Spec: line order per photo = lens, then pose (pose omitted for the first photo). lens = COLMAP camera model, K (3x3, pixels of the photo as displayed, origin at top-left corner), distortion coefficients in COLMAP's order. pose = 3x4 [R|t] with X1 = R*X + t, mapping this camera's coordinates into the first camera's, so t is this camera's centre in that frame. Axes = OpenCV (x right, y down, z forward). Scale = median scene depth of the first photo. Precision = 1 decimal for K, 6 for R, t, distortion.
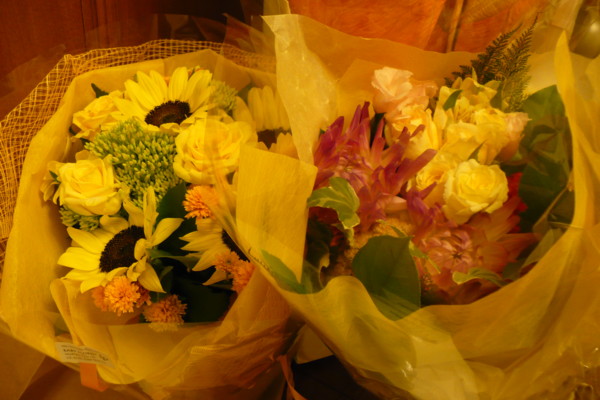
lens RADIAL K [[655.0, 0, 300.0], [0, 655.0, 200.0], [0, 0, 1]] dist [-0.244275, 0.762238]
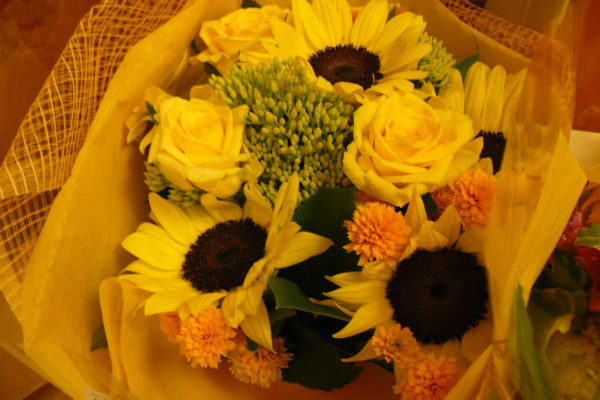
lens RADIAL K [[644.8, 0, 348.1], [0, 644.8, 200.4], [0, 0, 1]] dist [-0.025242, 0.017771]
pose [[0.958438, 0.283871, -0.028540, -0.152079], [-0.280714, 0.956162, 0.083390, -0.060866], [0.050961, -0.071912, 0.996108, 0.368943]]
